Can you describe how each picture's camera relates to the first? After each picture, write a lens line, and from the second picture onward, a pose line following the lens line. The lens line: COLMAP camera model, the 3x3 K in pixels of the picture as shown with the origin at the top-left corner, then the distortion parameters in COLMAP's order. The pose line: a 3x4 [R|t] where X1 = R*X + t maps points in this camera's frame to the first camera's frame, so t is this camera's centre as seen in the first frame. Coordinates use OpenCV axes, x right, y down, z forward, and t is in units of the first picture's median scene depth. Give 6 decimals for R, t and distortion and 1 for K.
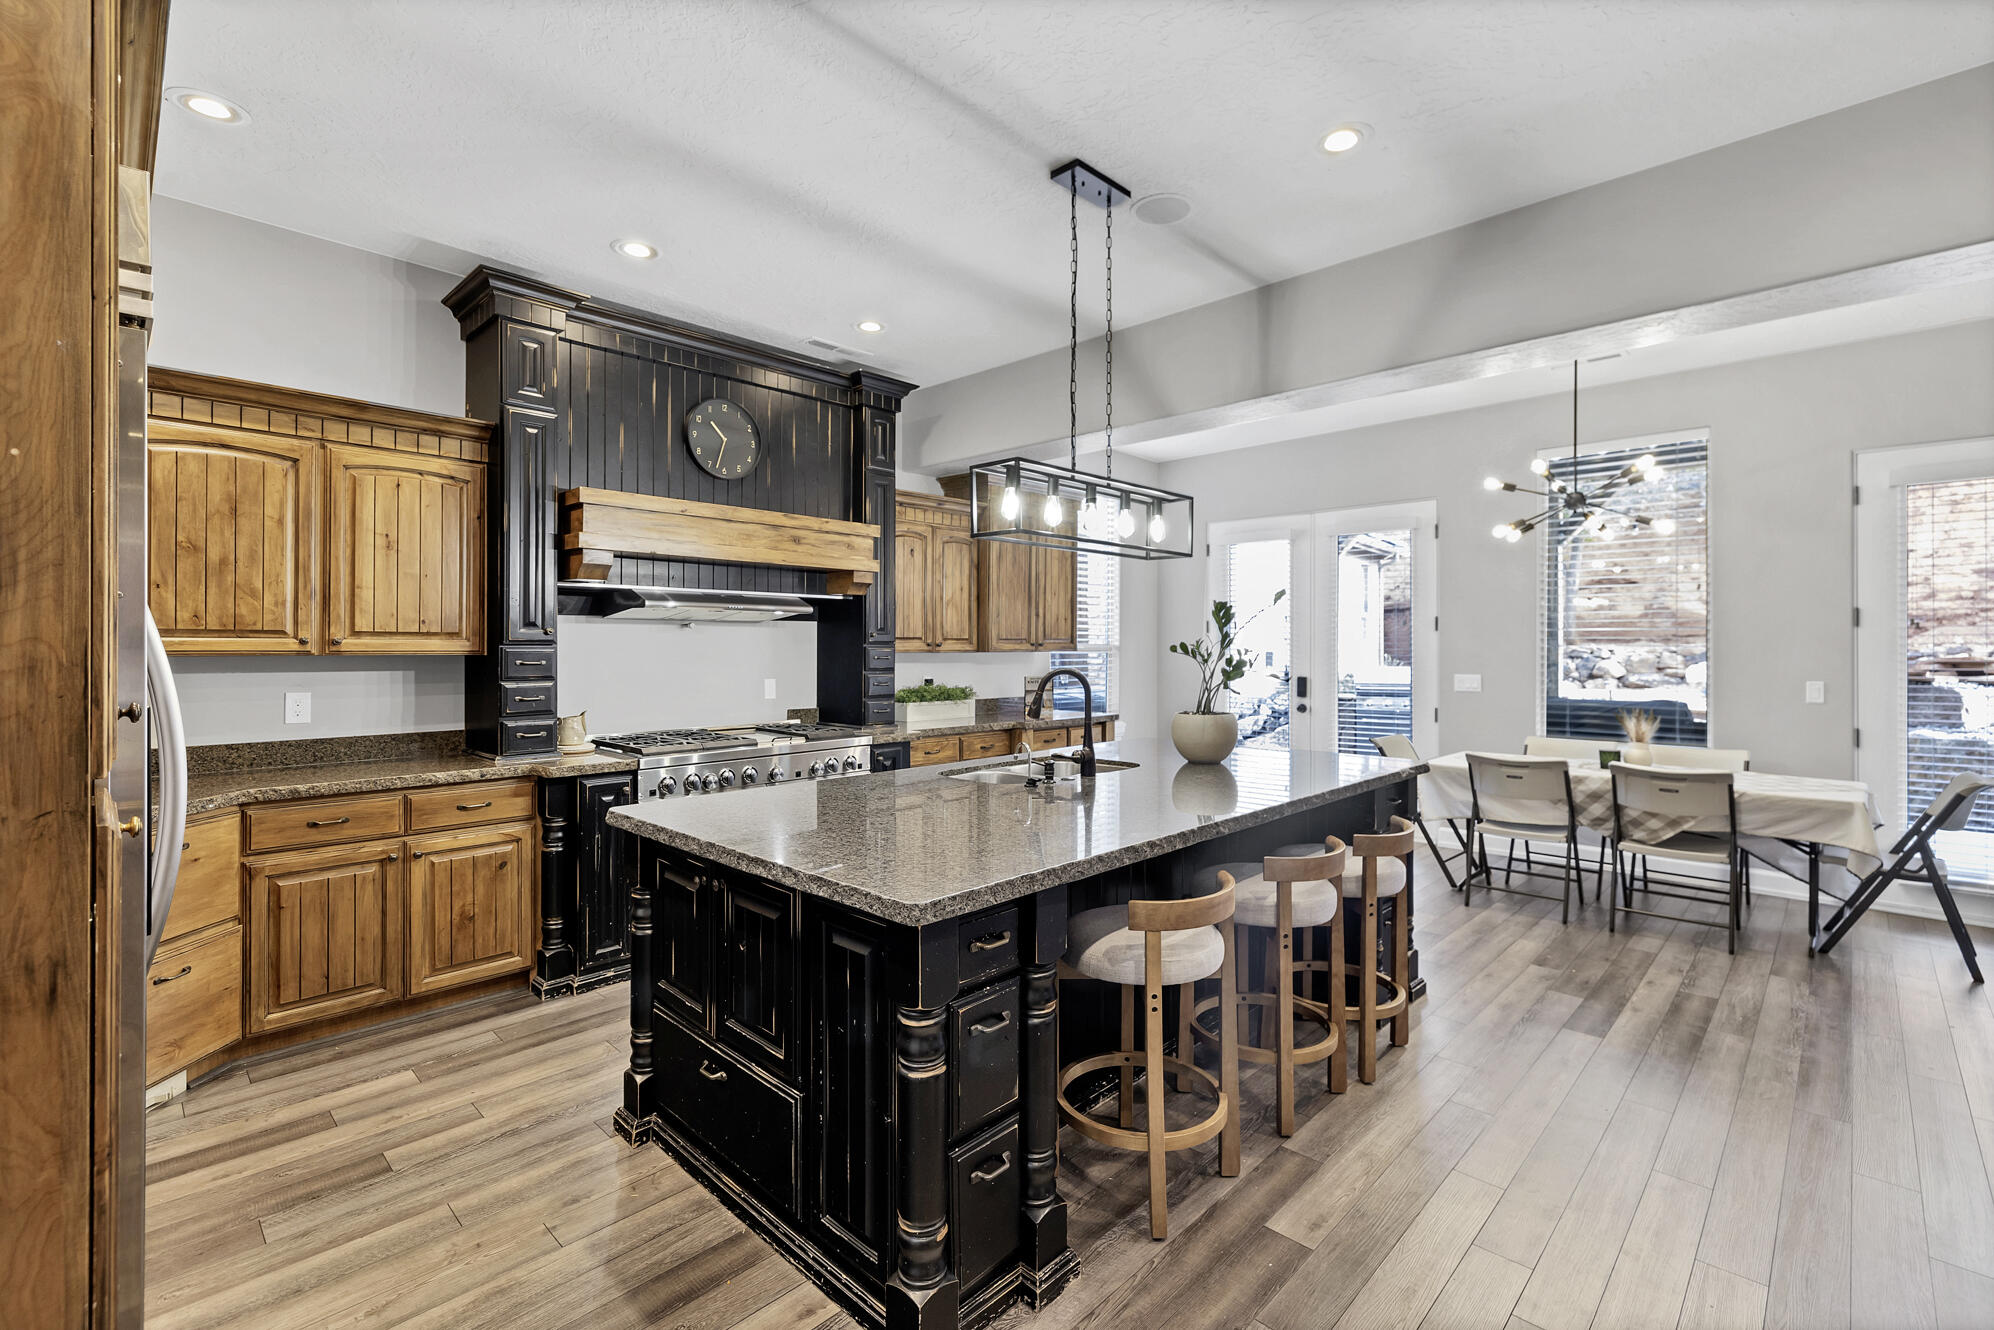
lens RADIAL K [[877.2, 0, 1003.6], [0, 877.2, 651.0], [0, 0, 1]] dist [0.000850, 0.000497]
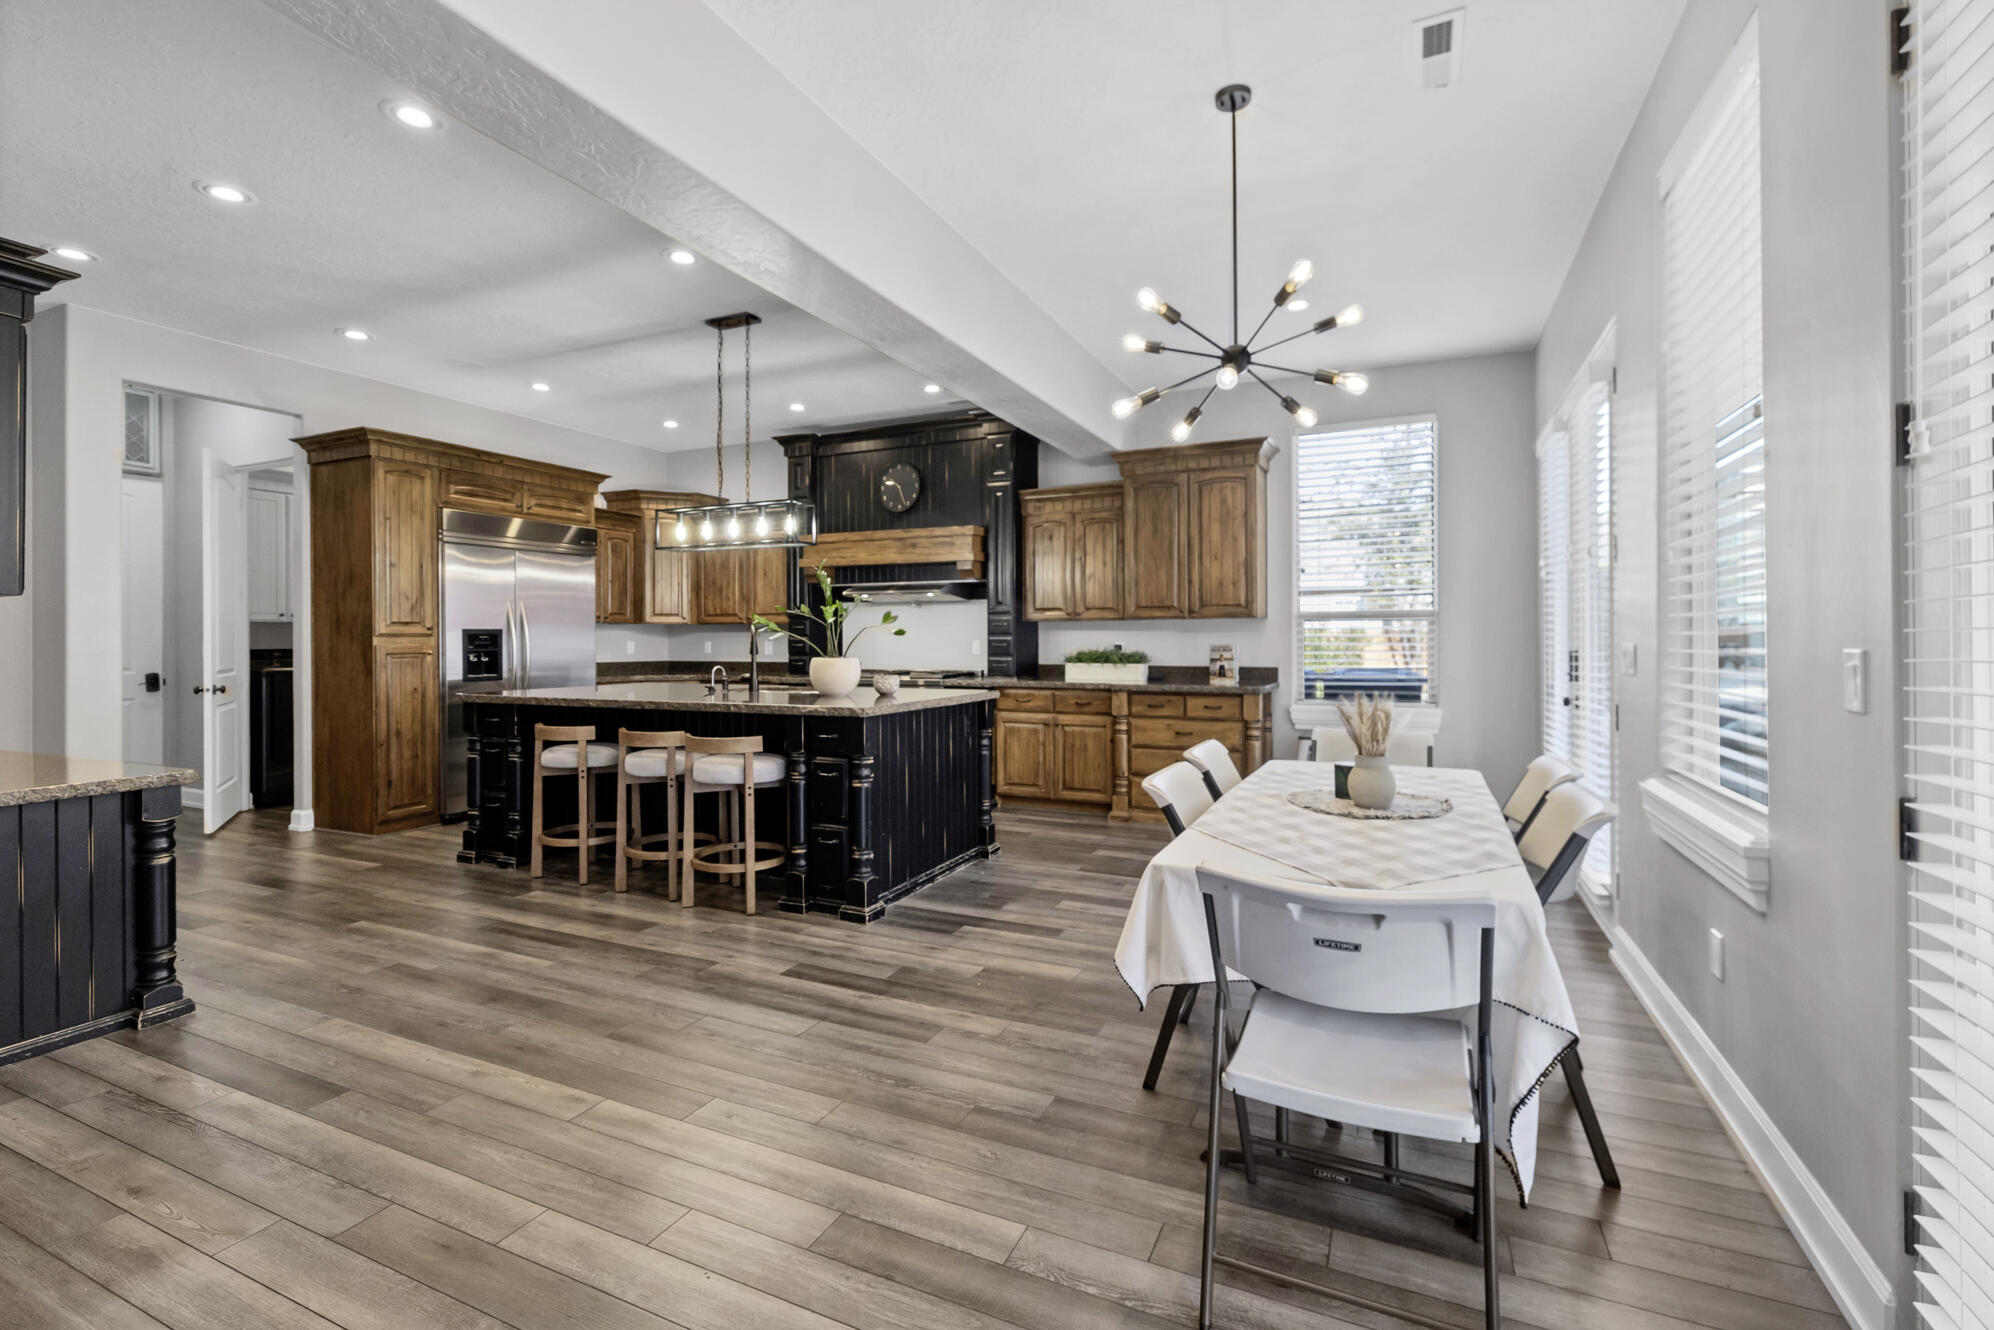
lens RADIAL K [[877.2, 0, 1002.5], [0, 877.2, 645.7], [0, 0, 1]] dist [0.000850, 0.000497]
pose [[0.333161, 0.002612, -0.942866, 1.461835], [0.000925, 0.999995, 0.003097, 0.047467], [0.942869, -0.001904, 0.333157, 0.765777]]
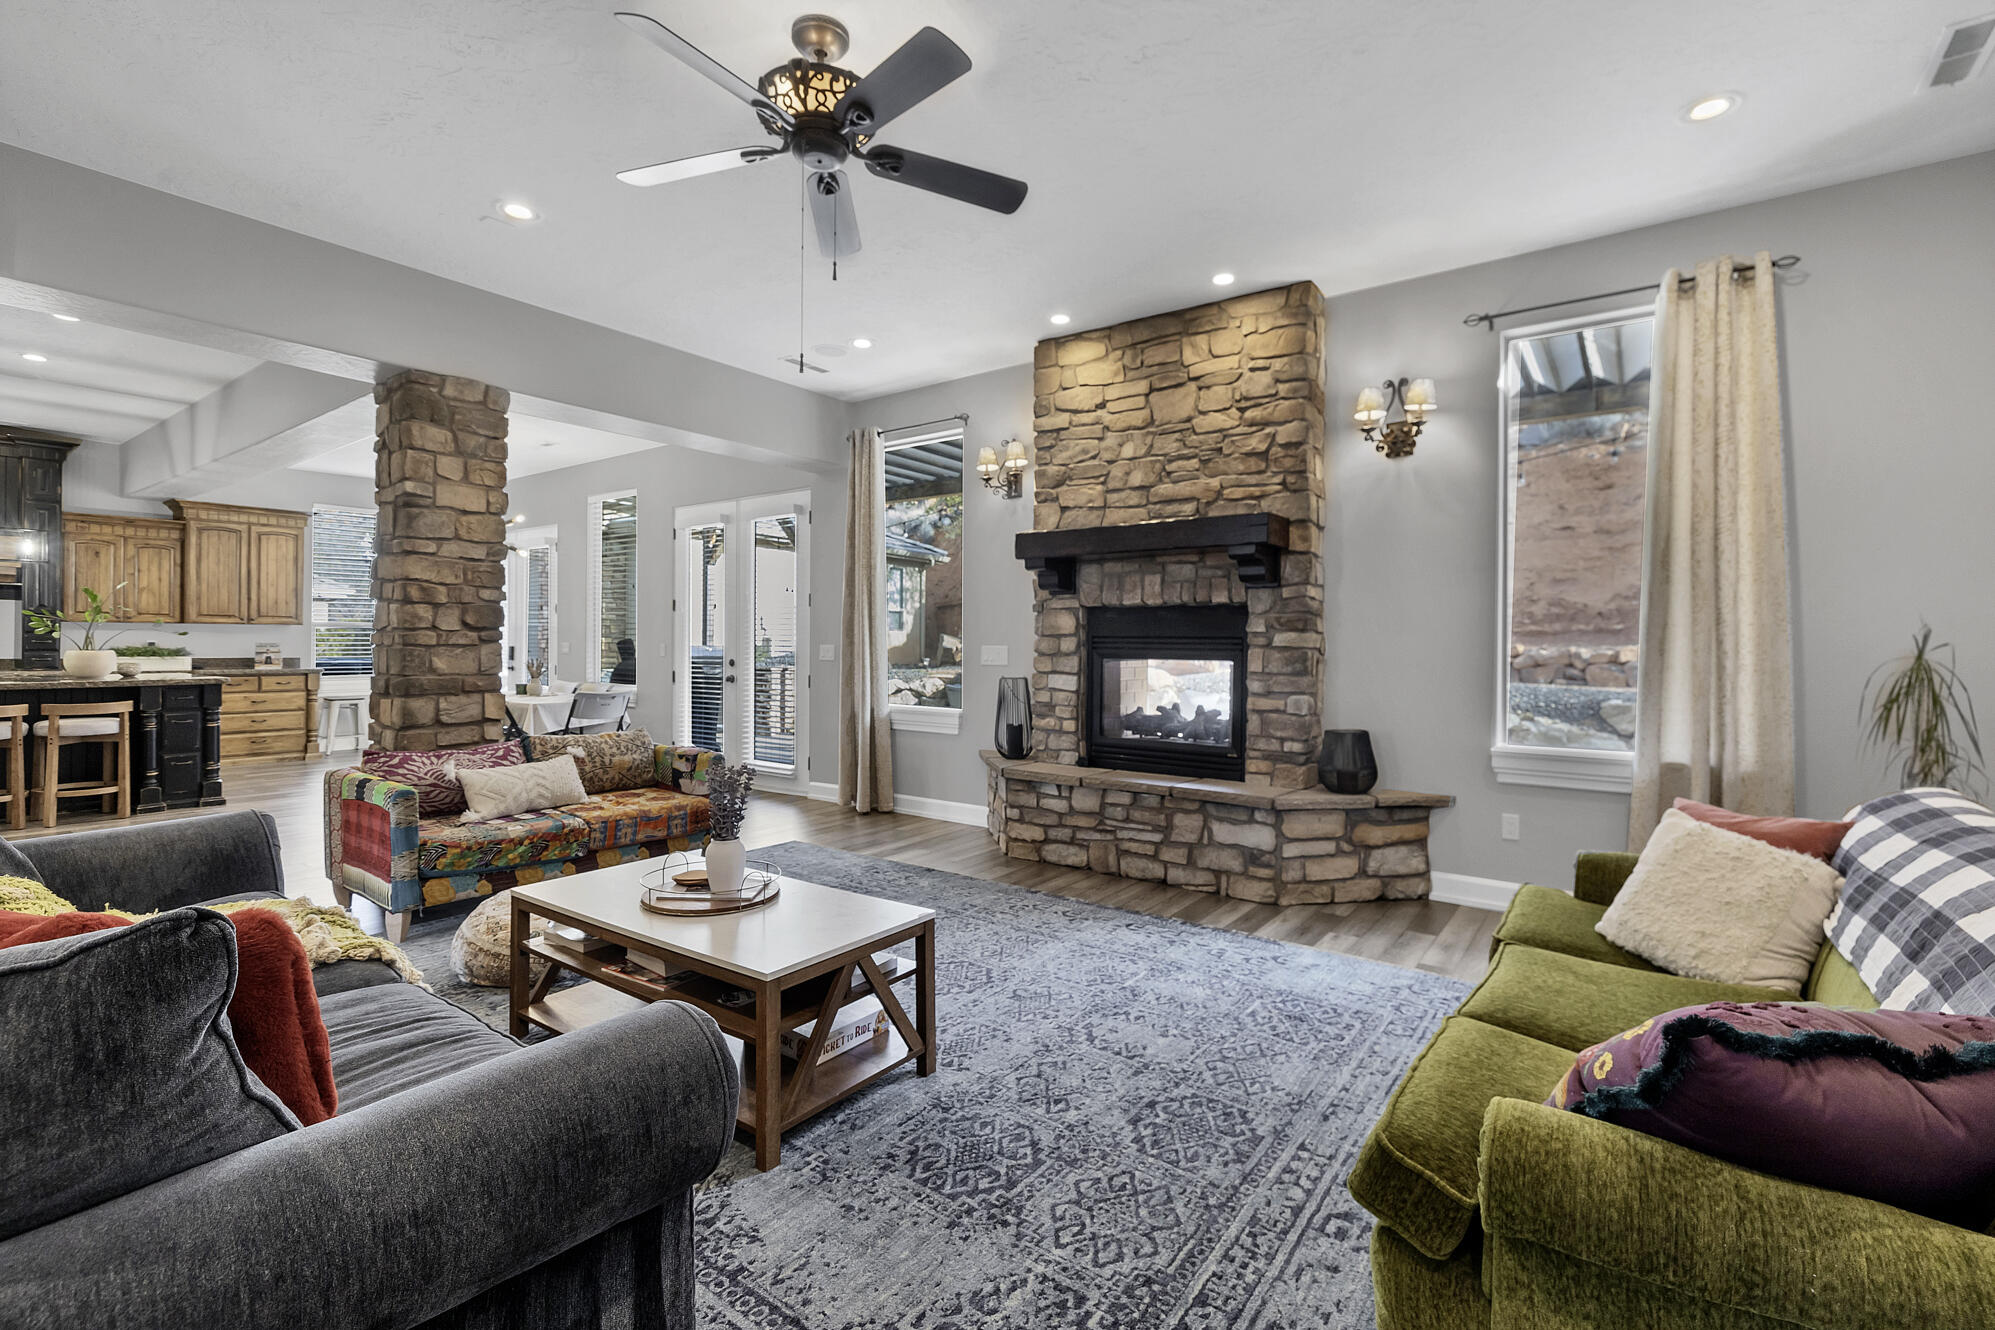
lens RADIAL K [[877.6, 0, 993.7], [0, 877.6, 635.0], [0, 0, 1]] dist [0.000850, 0.000497]
pose [[0.992659, 0.004317, 0.120870, 1.760477], [-0.003711, 0.999979, -0.005237, 0.036349], [-0.120890, 0.004750, 0.992654, -1.015236]]
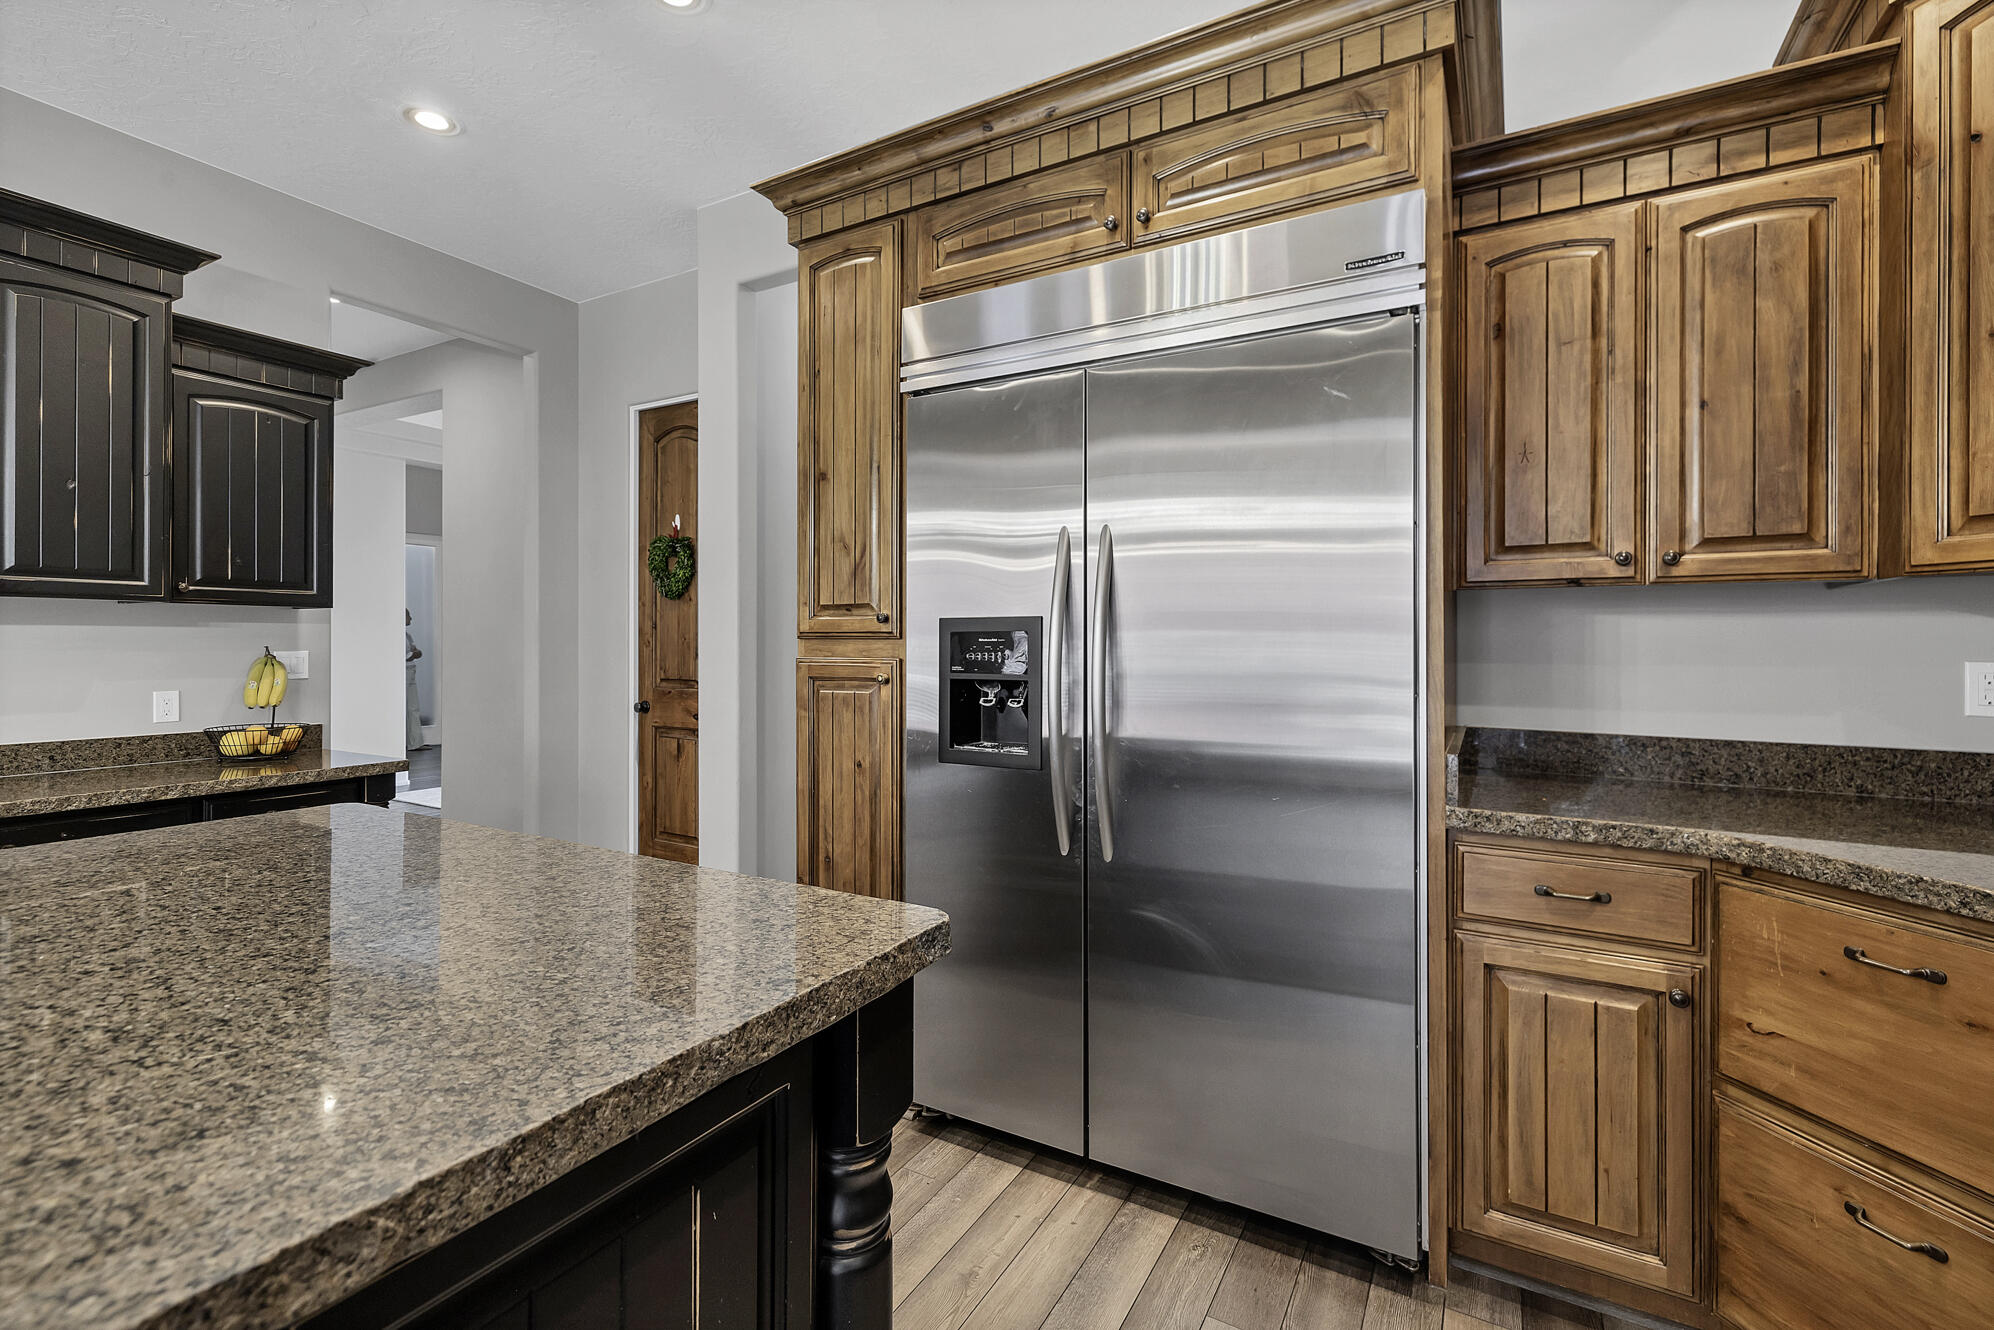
lens RADIAL K [[877.2, 0, 1003.9], [0, 877.2, 647.5], [0, 0, 1]] dist [0.000850, 0.000497]
pose [[-0.965772, -0.006037, -0.259321, -0.249353], [-0.007288, 0.999966, 0.003861, 0.038539], [0.259289, 0.005619, -0.965783, 0.953352]]
